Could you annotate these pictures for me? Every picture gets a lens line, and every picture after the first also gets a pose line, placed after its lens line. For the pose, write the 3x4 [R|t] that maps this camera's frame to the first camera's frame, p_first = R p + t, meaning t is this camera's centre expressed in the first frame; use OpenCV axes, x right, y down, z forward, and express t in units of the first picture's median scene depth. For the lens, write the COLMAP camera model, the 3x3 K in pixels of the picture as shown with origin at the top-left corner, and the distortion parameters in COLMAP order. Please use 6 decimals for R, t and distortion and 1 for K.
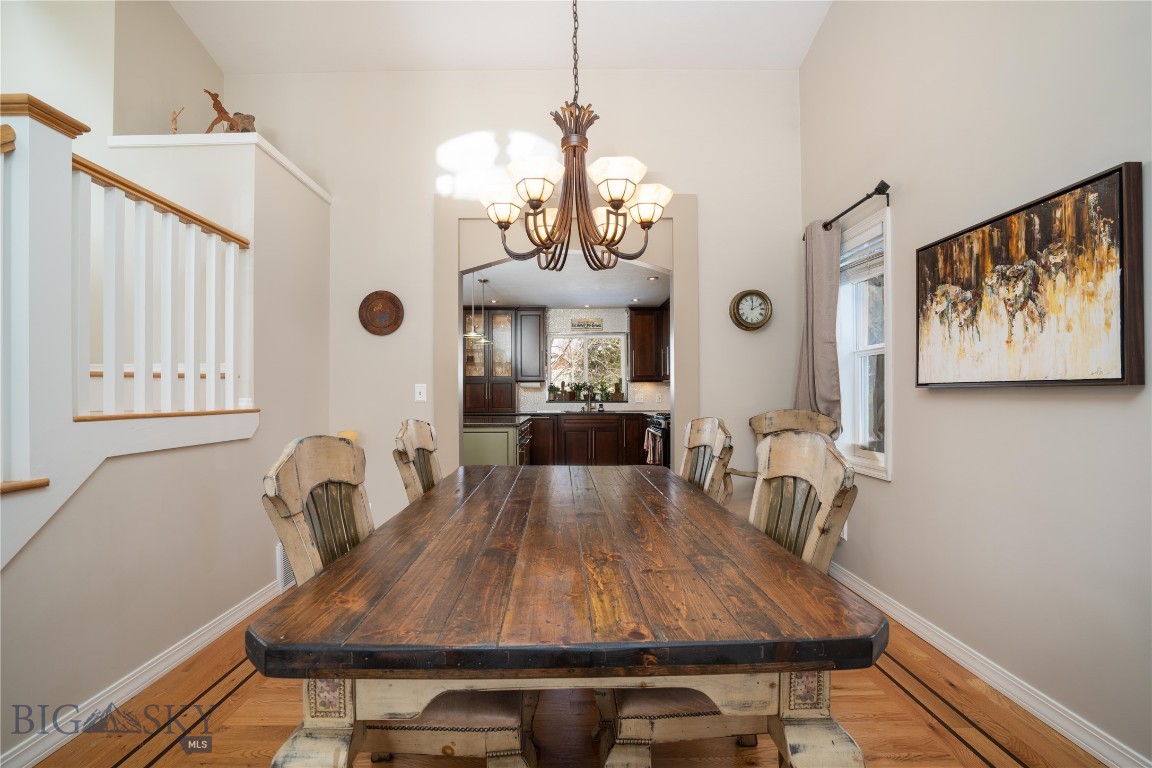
lens RADIAL K [[531.0, 0, 576.0], [0, 531.0, 384.0], [0, 0, 1]] dist [-0.044891, 0.014307]
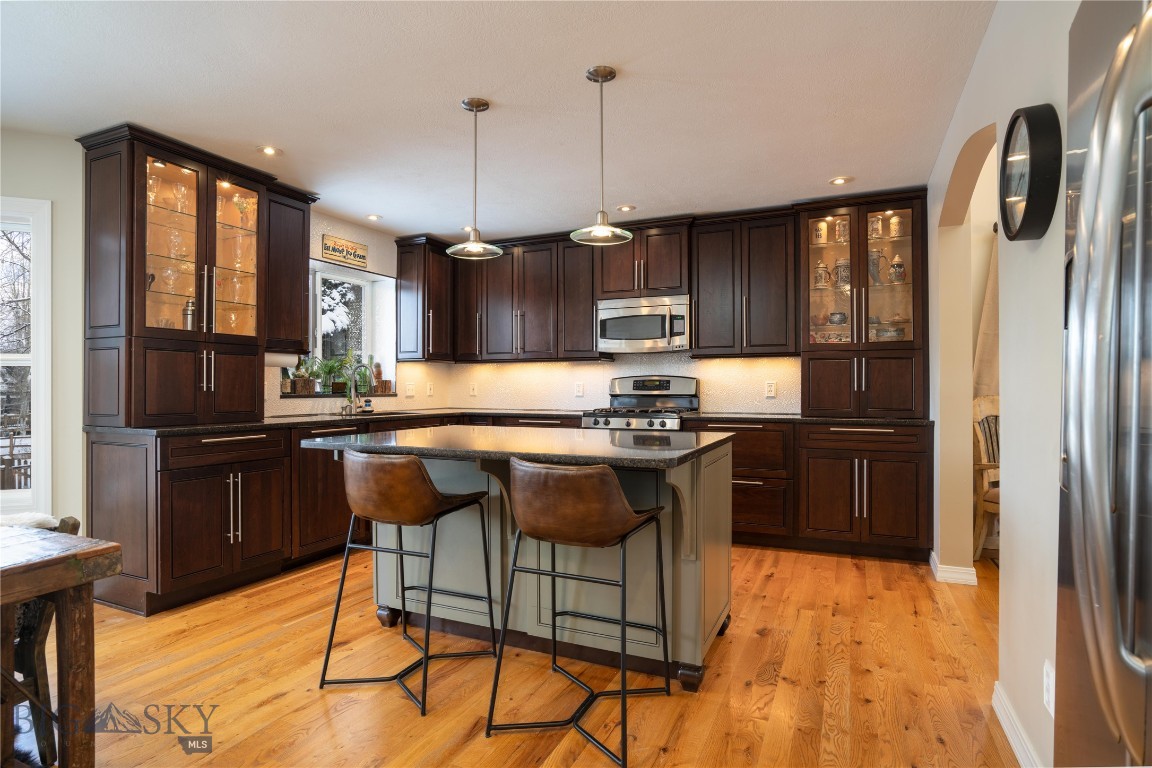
lens RADIAL K [[608.4, 0, 560.3], [0, 608.4, 389.6], [0, 0, 1]] dist [-0.048081, 0.000008]
pose [[0.447748, 0.003366, 0.894153, -1.666234], [-0.017879, 0.999827, 0.005189, 0.079114], [-0.893981, -0.018311, 0.447731, 2.095952]]
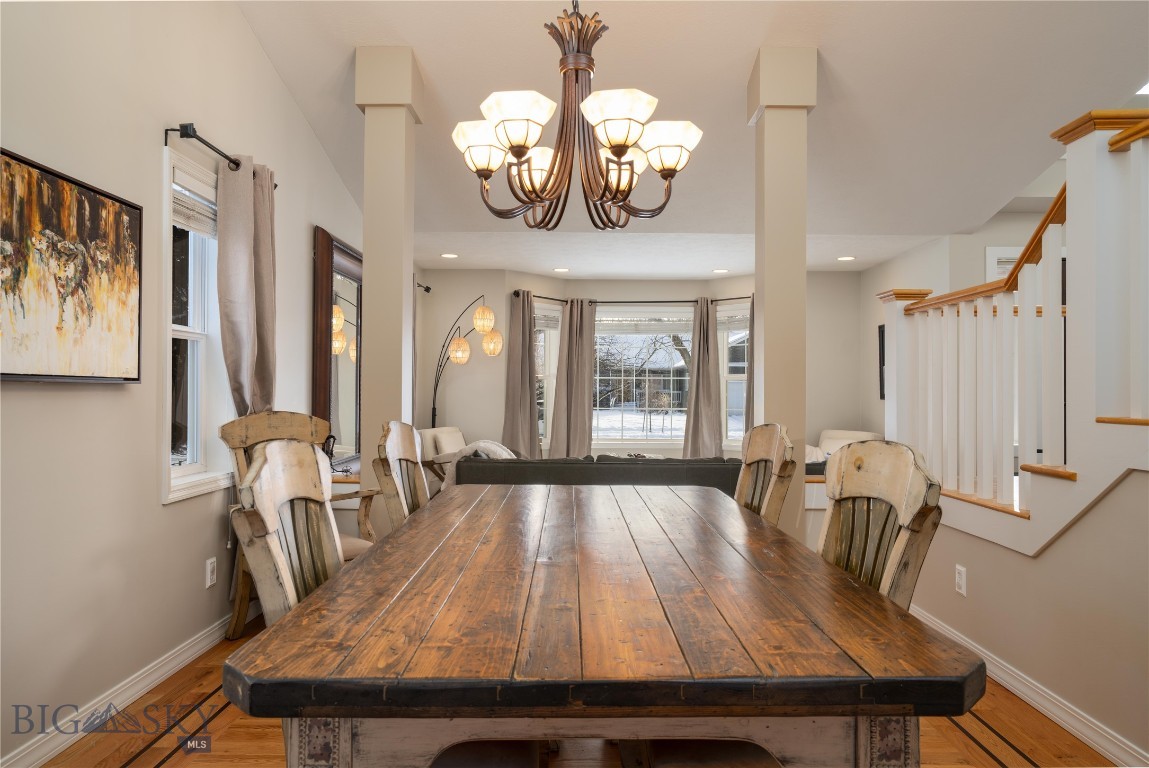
lens RADIAL K [[732.5, 0, 574.5], [0, 732.5, 384.0], [0, 0, 1]] dist [0.001836, 0.001739]
pose [[-0.999710, 0.002389, 0.023975, -0.023381], [0.001669, 0.999548, -0.030006, 0.042972], [-0.024036, -0.029957, -0.999262, 2.047485]]
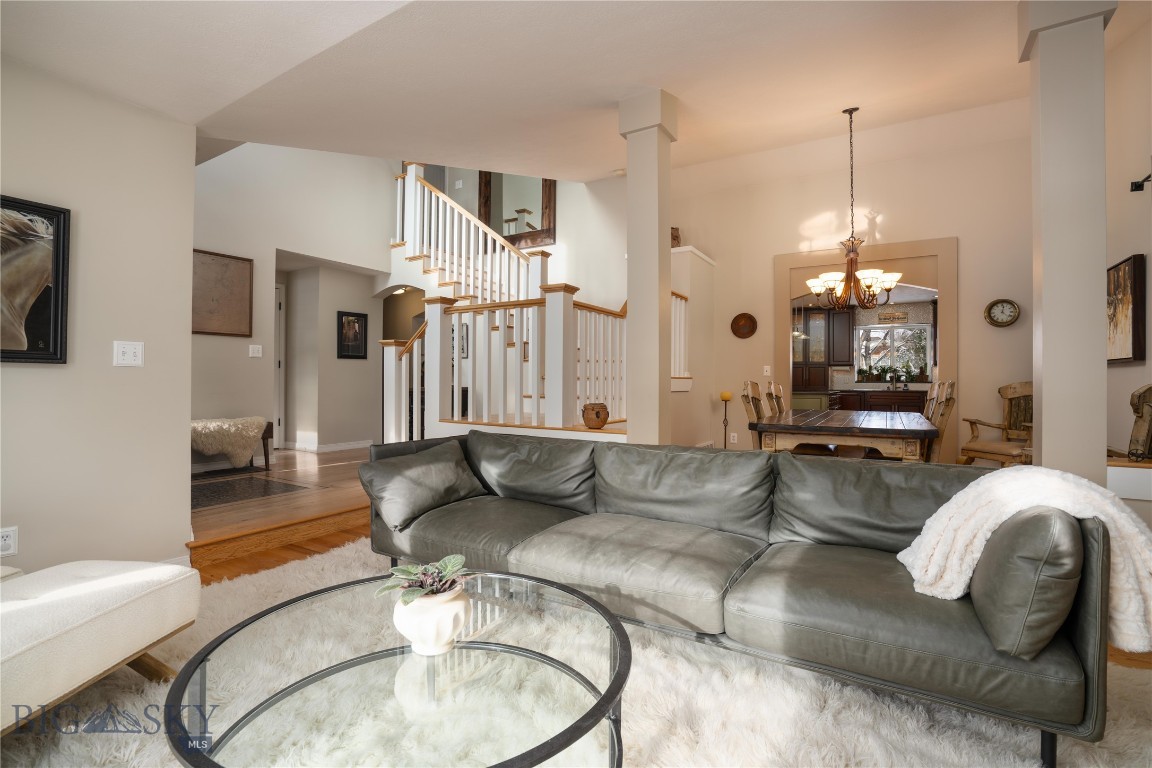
lens RADIAL K [[531.0, 0, 576.0], [0, 531.0, 384.0], [0, 0, 1]] dist [-0.044891, 0.014307]
pose [[0.843522, 0.011605, -0.536969, 0.206324], [0.001107, 0.999727, 0.023346, 0.034958], [0.537093, -0.020288, 0.843279, -1.500642]]
